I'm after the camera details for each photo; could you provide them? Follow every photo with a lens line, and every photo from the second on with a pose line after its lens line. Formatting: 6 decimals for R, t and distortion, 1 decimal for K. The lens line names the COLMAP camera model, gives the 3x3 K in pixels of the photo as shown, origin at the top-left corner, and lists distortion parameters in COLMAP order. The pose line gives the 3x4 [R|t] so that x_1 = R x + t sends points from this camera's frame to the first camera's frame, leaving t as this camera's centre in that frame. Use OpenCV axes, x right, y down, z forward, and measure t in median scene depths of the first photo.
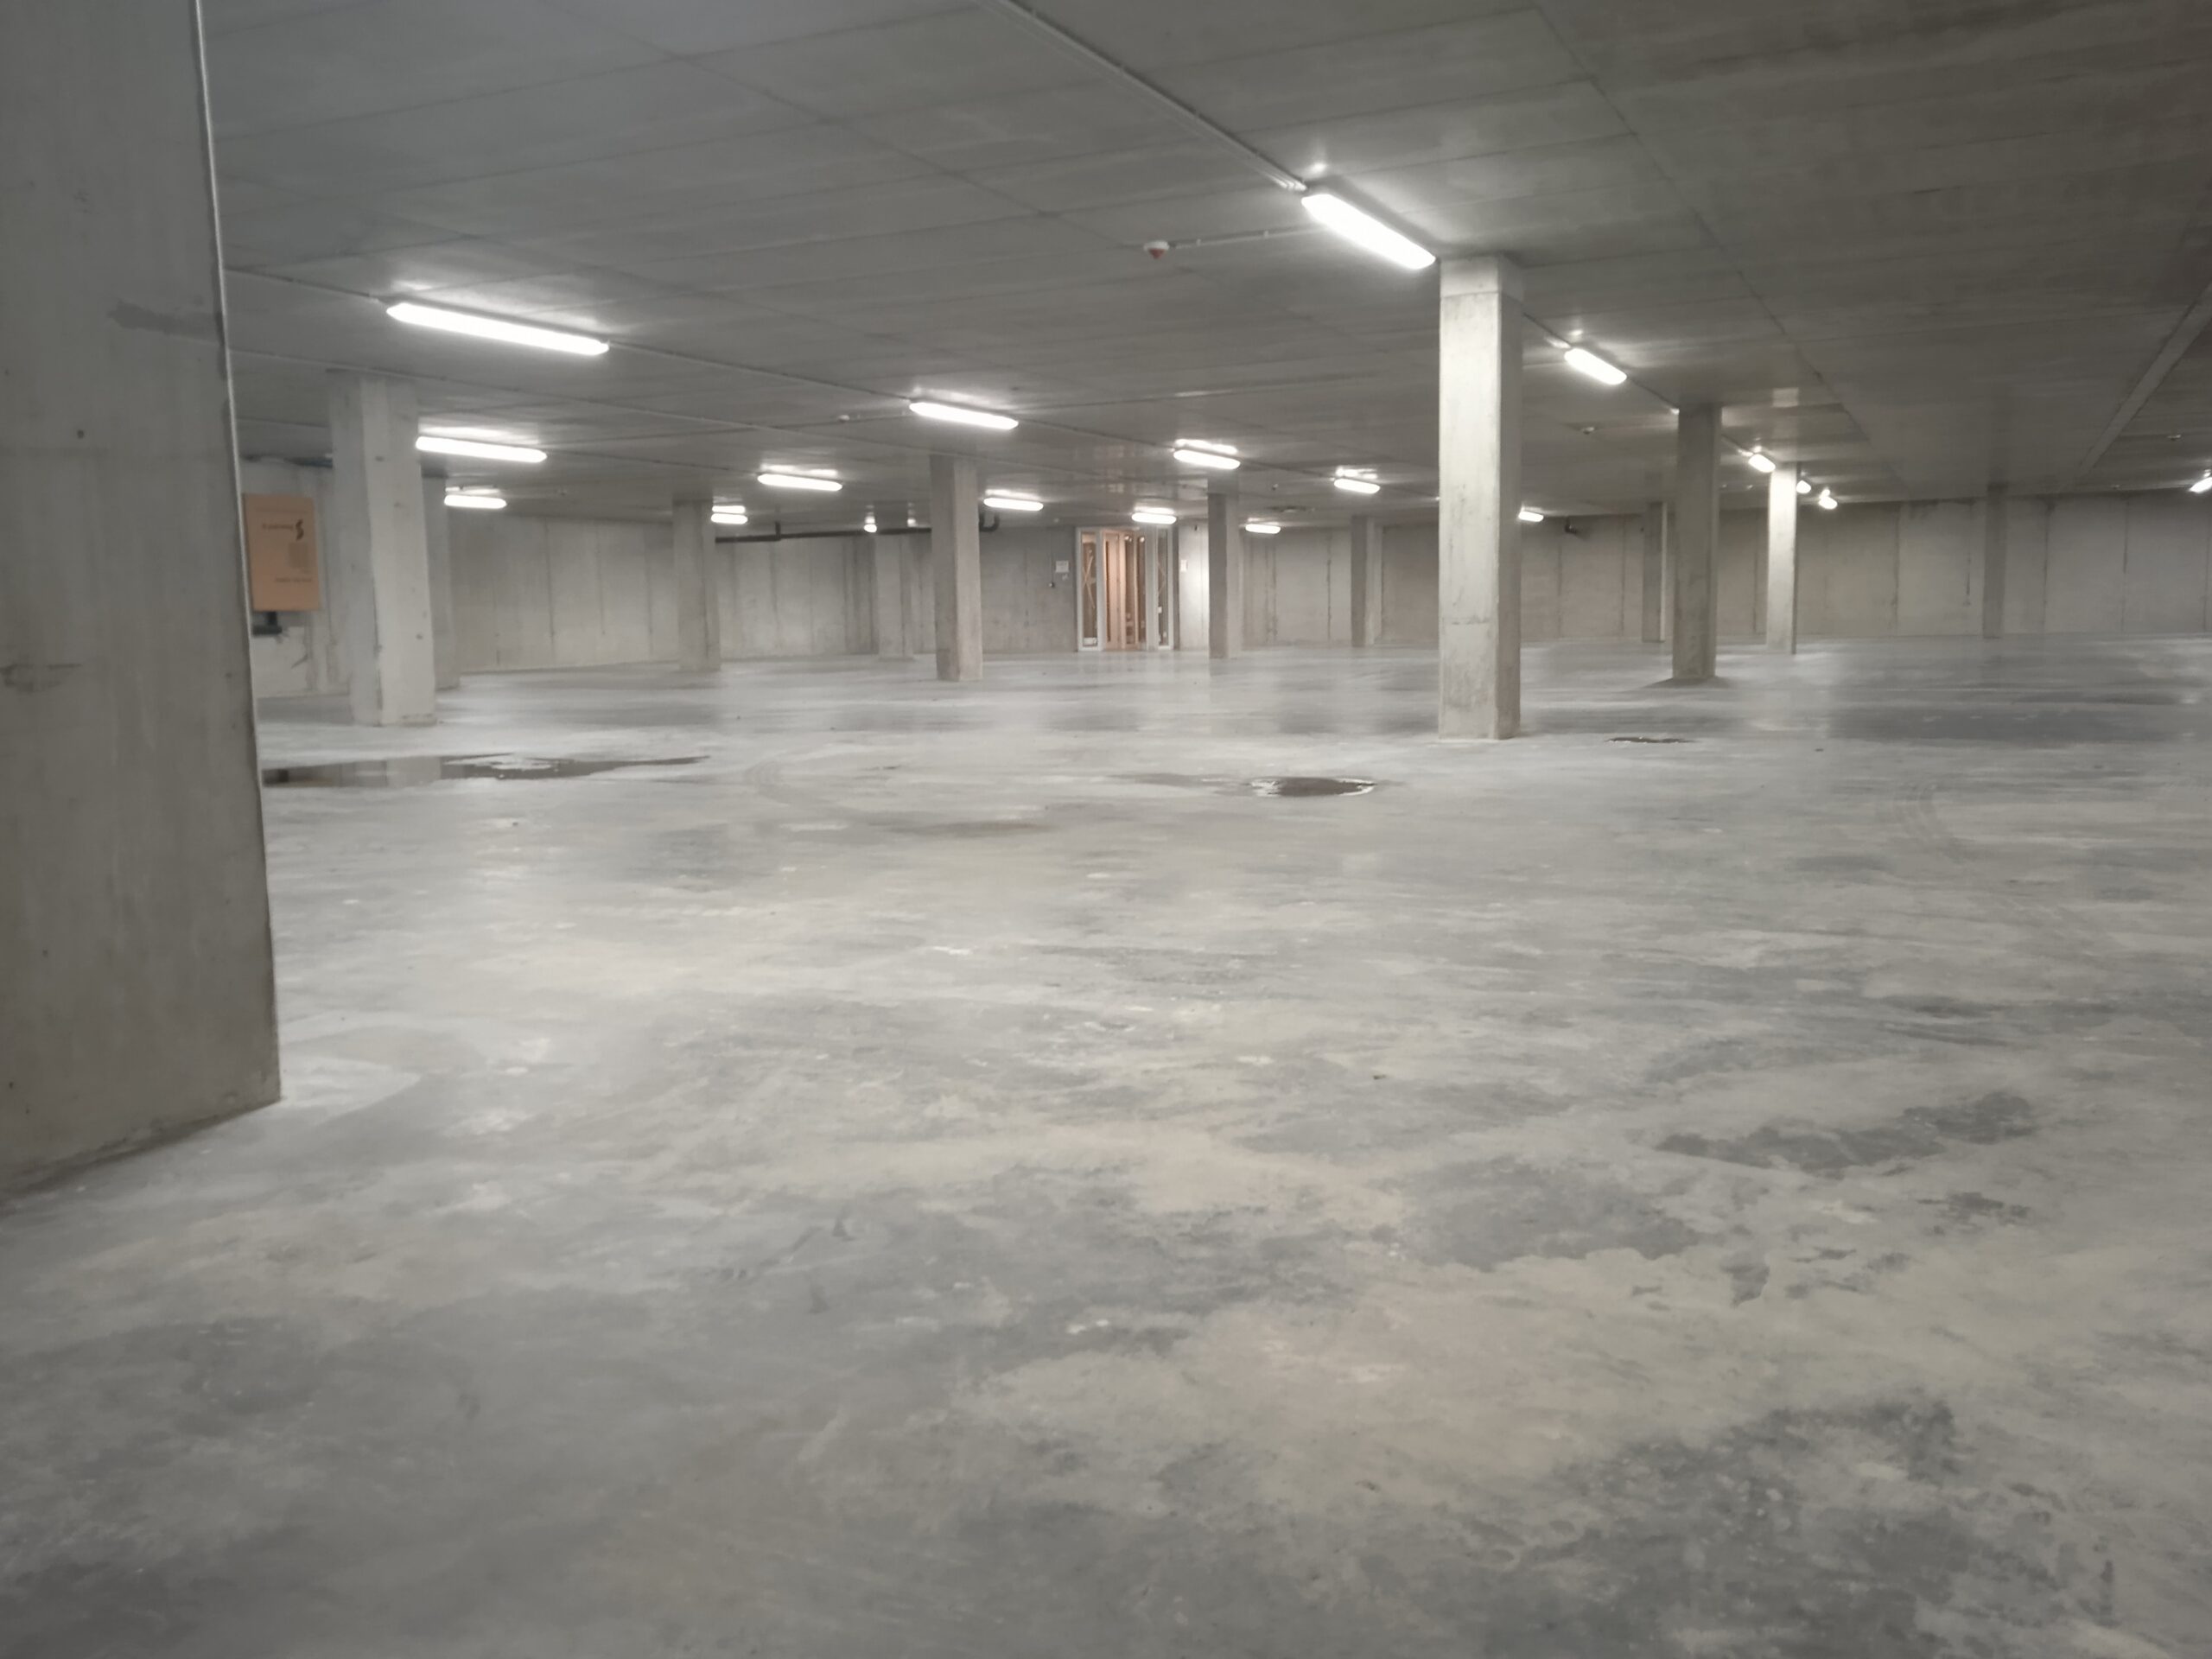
lens RADIAL K [[1820.0, 0, 1106.0], [0, 1820.0, 829.5], [0, 0, 1]] dist [0.041592, -0.010460]
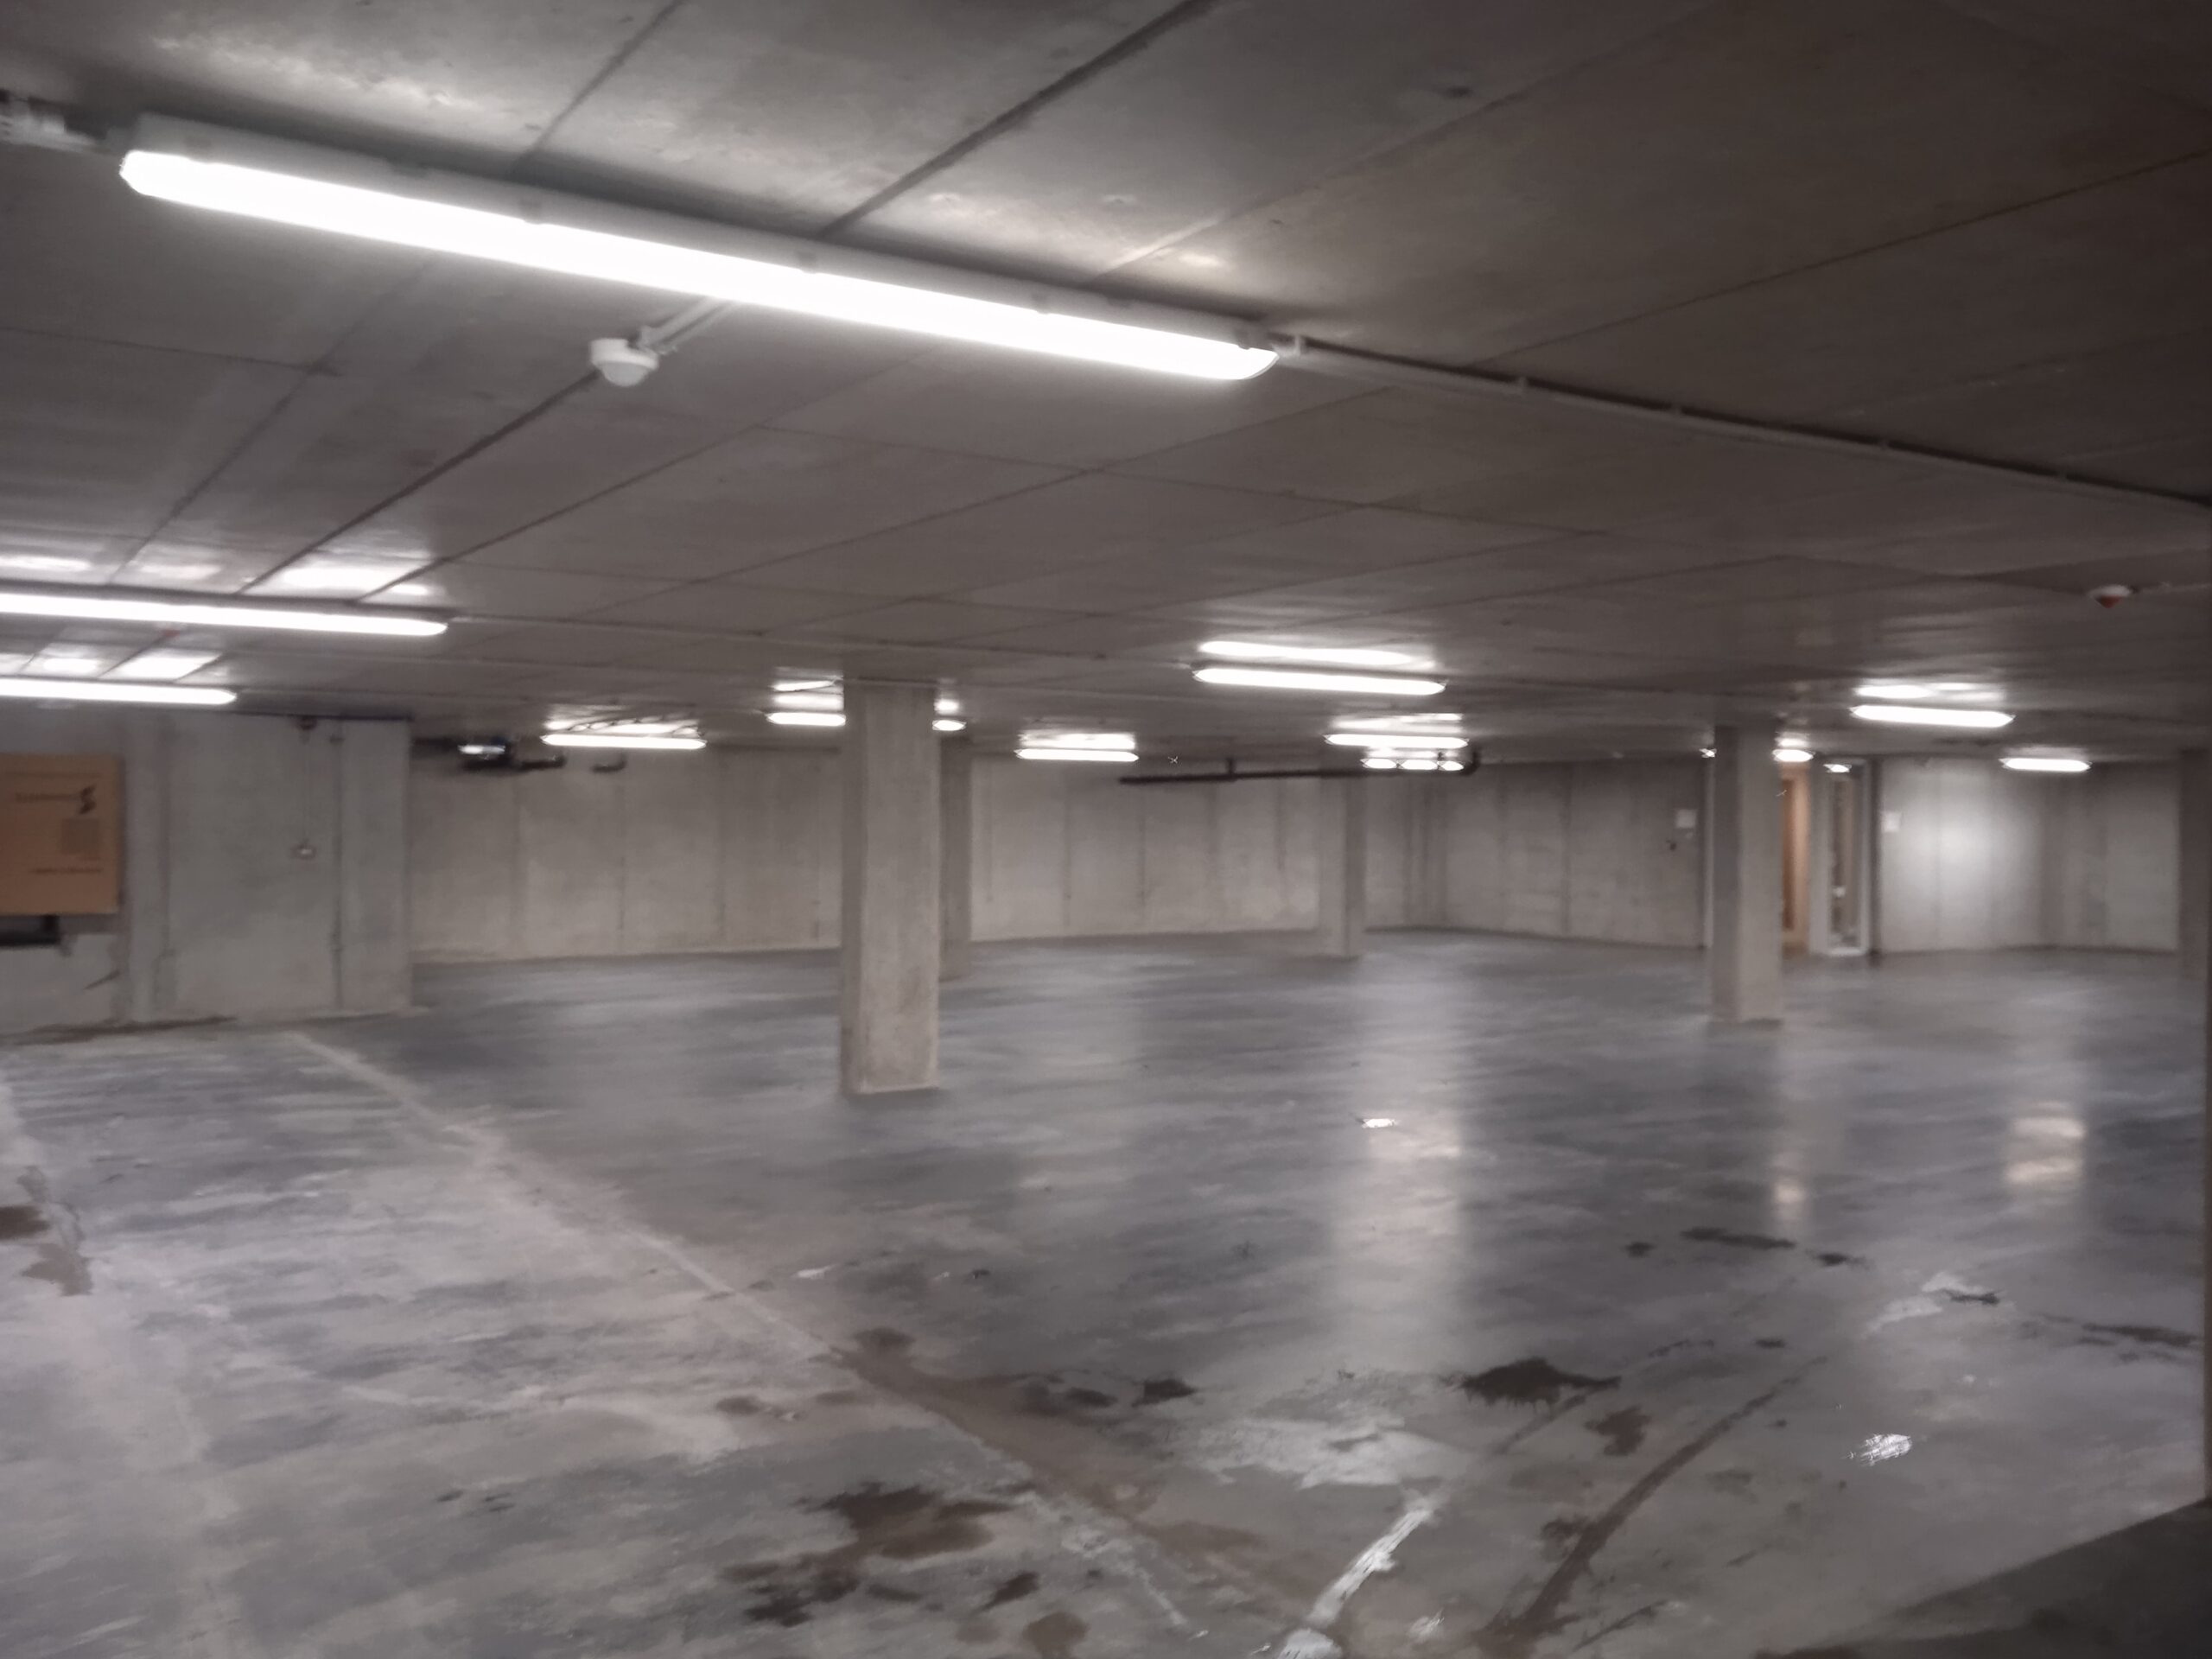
lens RADIAL K [[1820.0, 0, 1106.0], [0, 1820.0, 829.5], [0, 0, 1]] dist [0.041592, -0.010460]
pose [[0.847418, 0.029382, -0.530113, 0.164898], [-0.084324, 0.993242, -0.079745, -0.076912], [0.524188, 0.112278, 0.844169, 0.362355]]
